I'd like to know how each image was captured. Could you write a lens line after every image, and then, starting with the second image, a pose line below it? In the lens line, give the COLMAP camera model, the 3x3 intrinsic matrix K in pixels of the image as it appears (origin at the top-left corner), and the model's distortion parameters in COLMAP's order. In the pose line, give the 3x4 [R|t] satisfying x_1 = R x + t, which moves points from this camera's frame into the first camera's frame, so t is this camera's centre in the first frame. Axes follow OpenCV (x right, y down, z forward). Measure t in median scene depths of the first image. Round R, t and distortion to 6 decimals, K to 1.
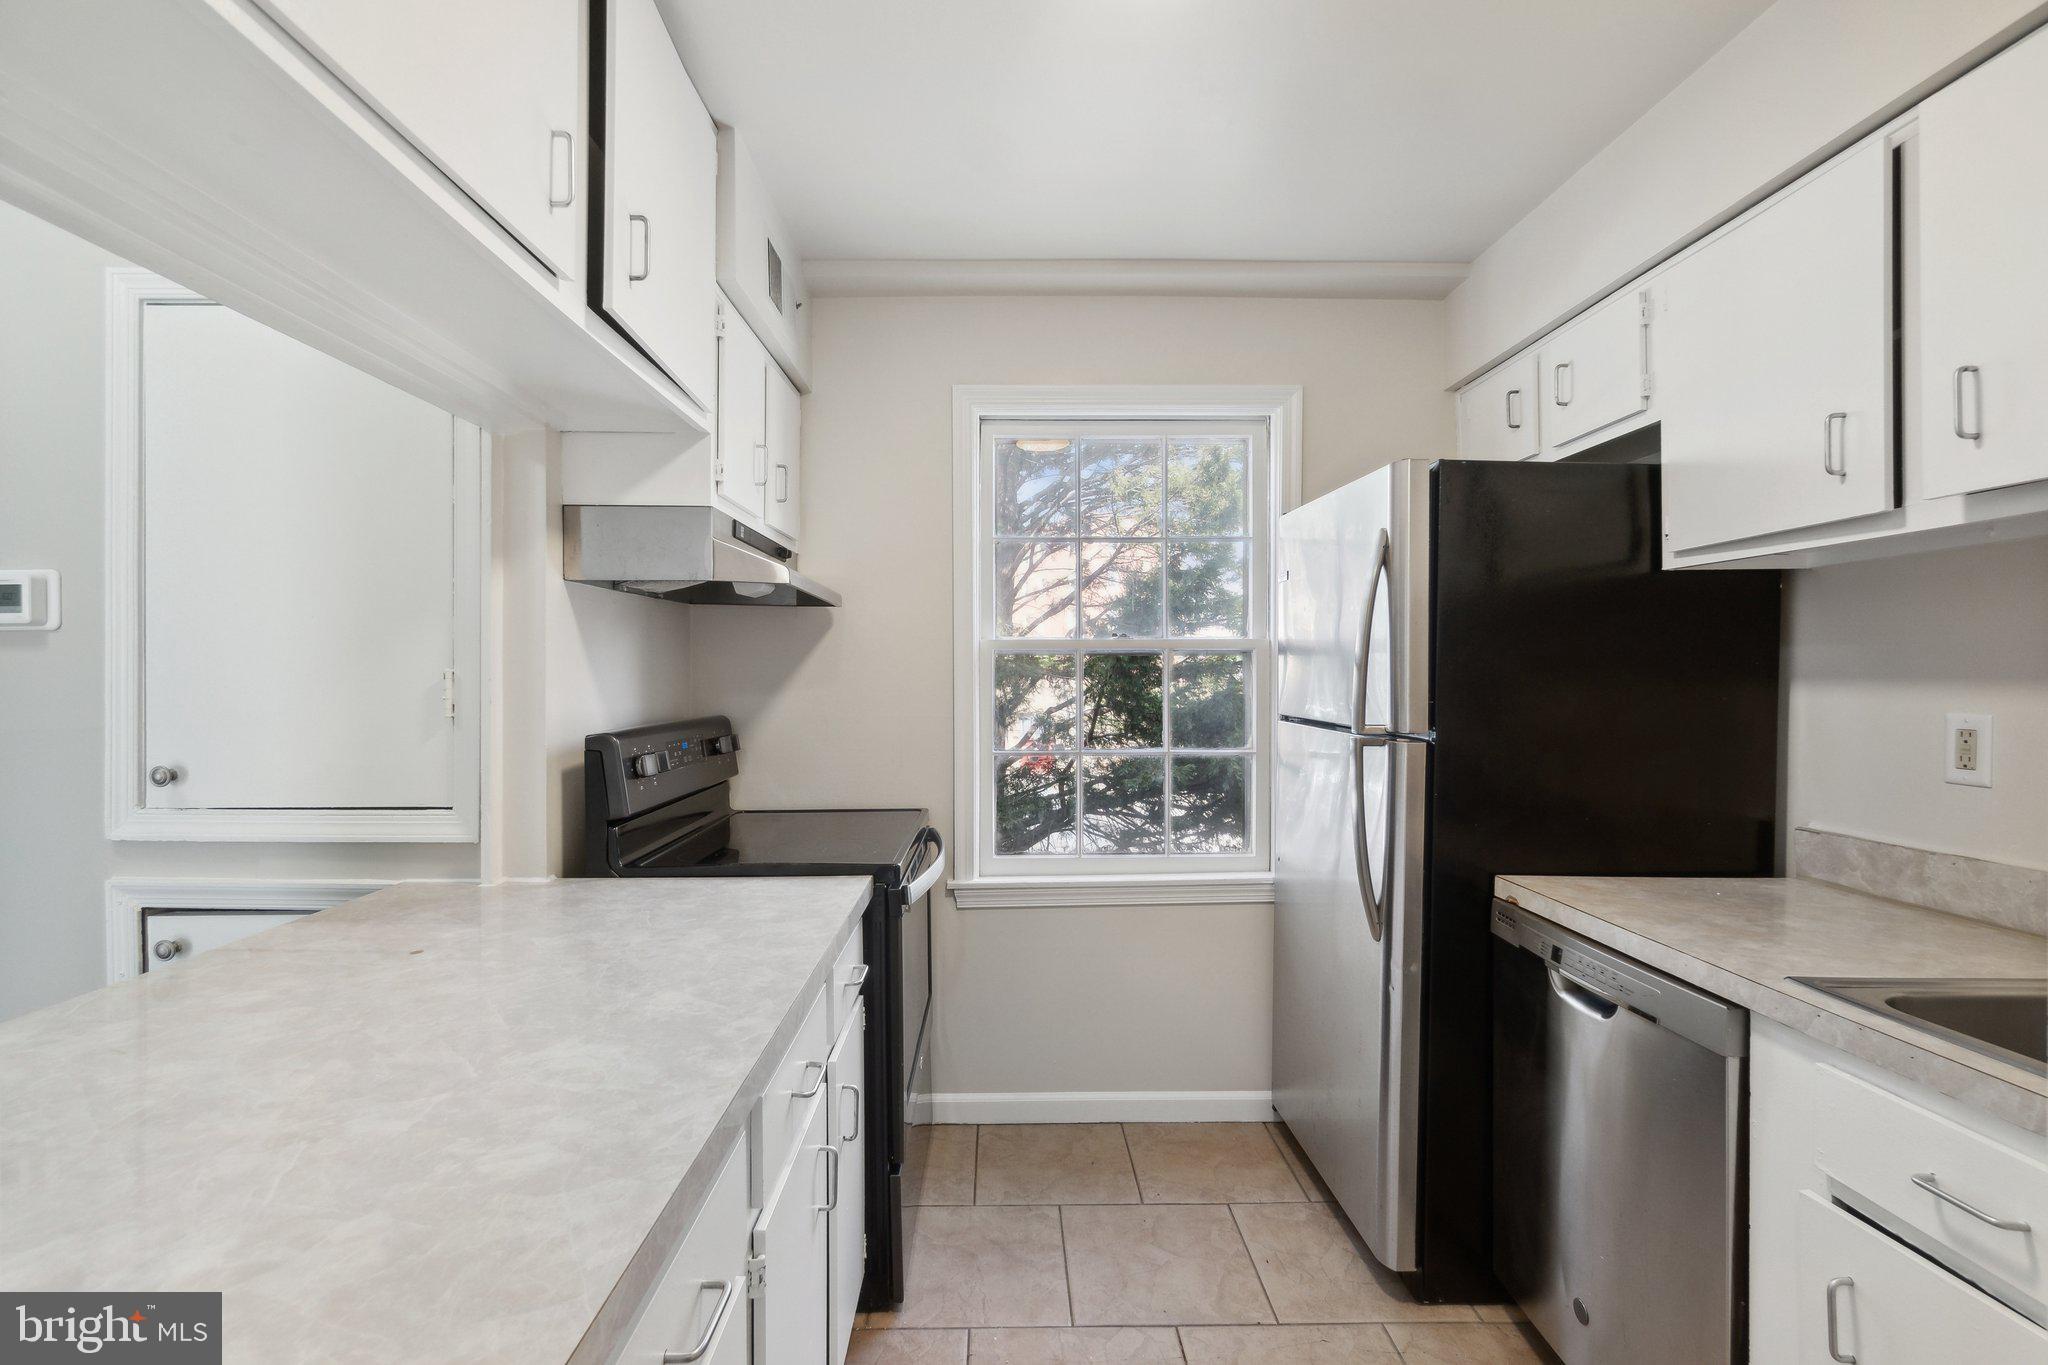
lens RADIAL K [[925.0, 0, 1012.1], [0, 925.0, 676.6], [0, 0, 1]] dist [0.000865, -0.000813]
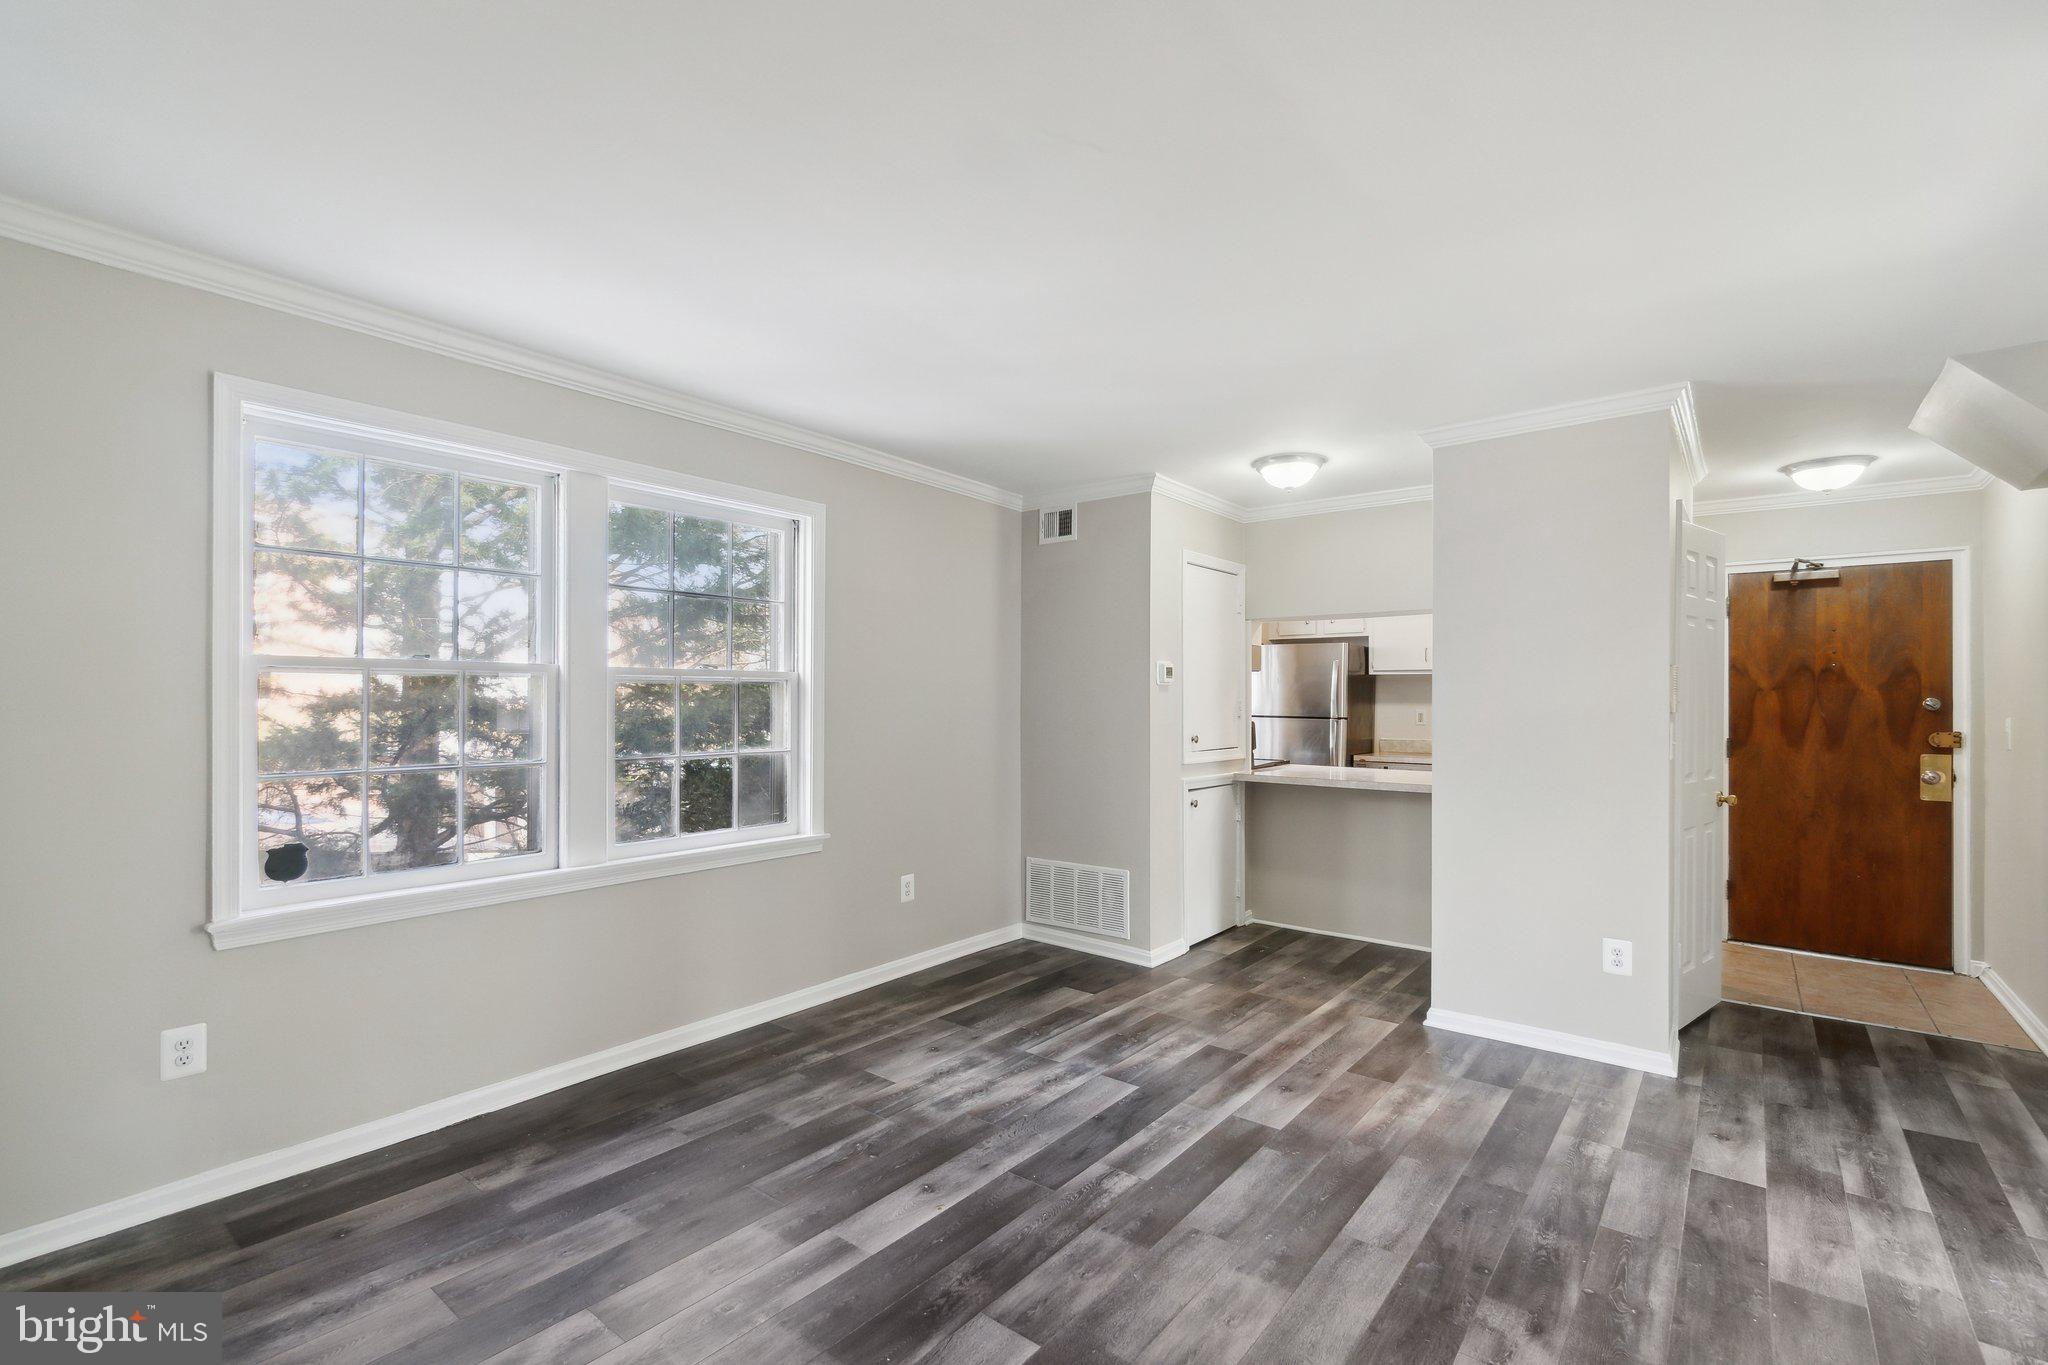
lens RADIAL K [[925.0, 0, 1017.4], [0, 925.0, 689.9], [0, 0, 1]] dist [0.000865, -0.000813]
pose [[0.624048, 0.006645, 0.781358, -3.259464], [-0.008721, 0.999961, -0.001538, -0.028468], [-0.781337, -0.005854, 0.624082, -0.290198]]
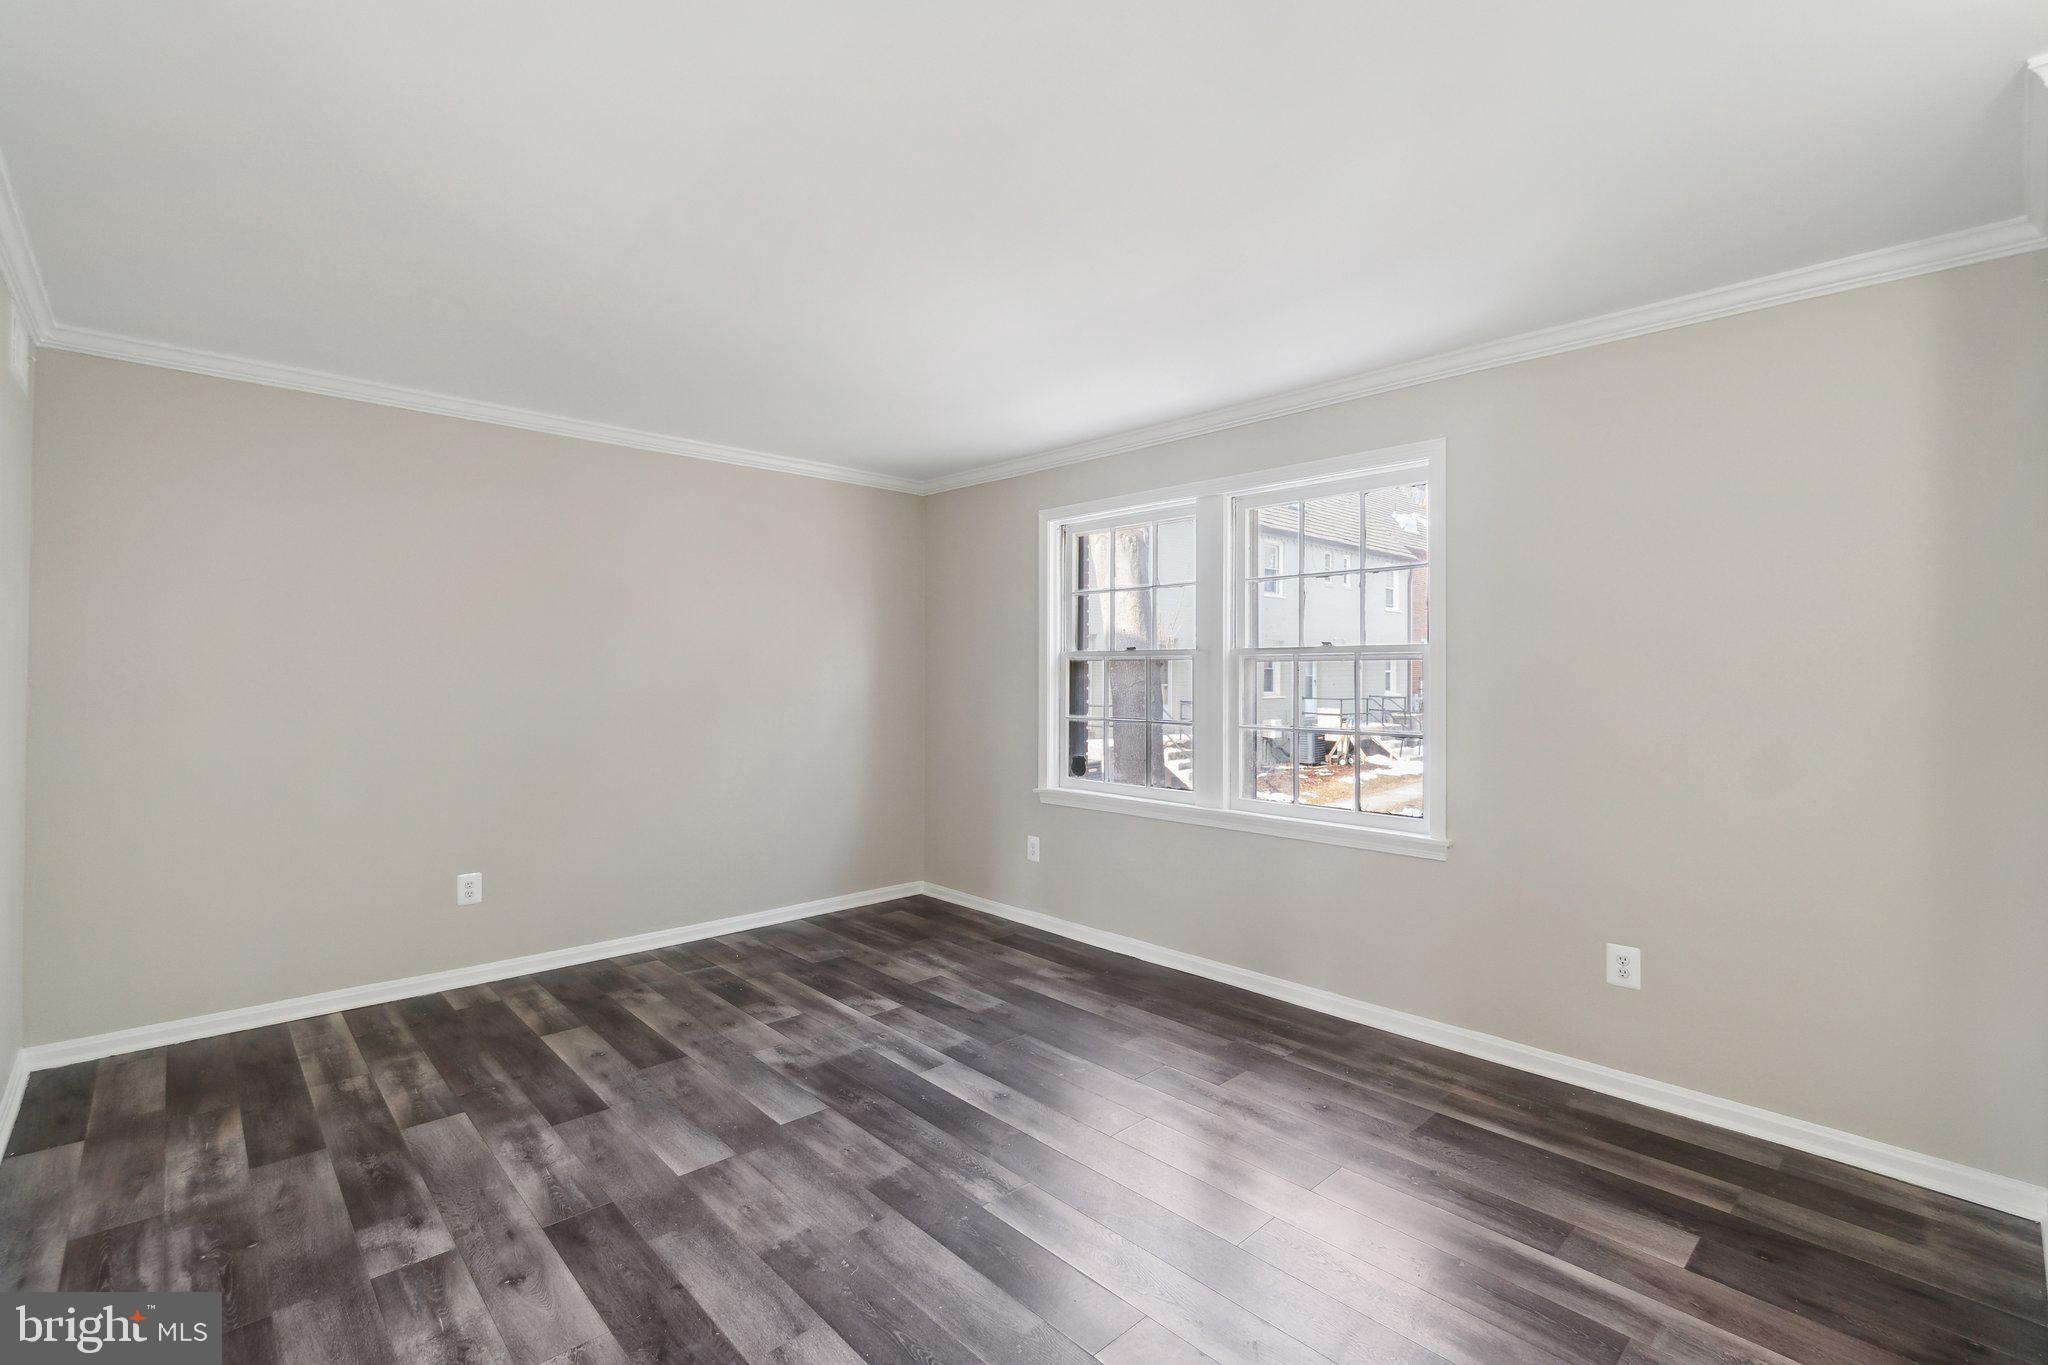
lens RADIAL K [[925.0, 0, 1010.8], [0, 925.0, 679.7], [0, 0, 1]] dist [0.000865, -0.000813]
pose [[0.672427, 0.002298, -0.740160, -1.125228], [0.004816, 0.999960, 0.007480, -0.016342], [0.740148, -0.008594, 0.672390, -0.383359]]
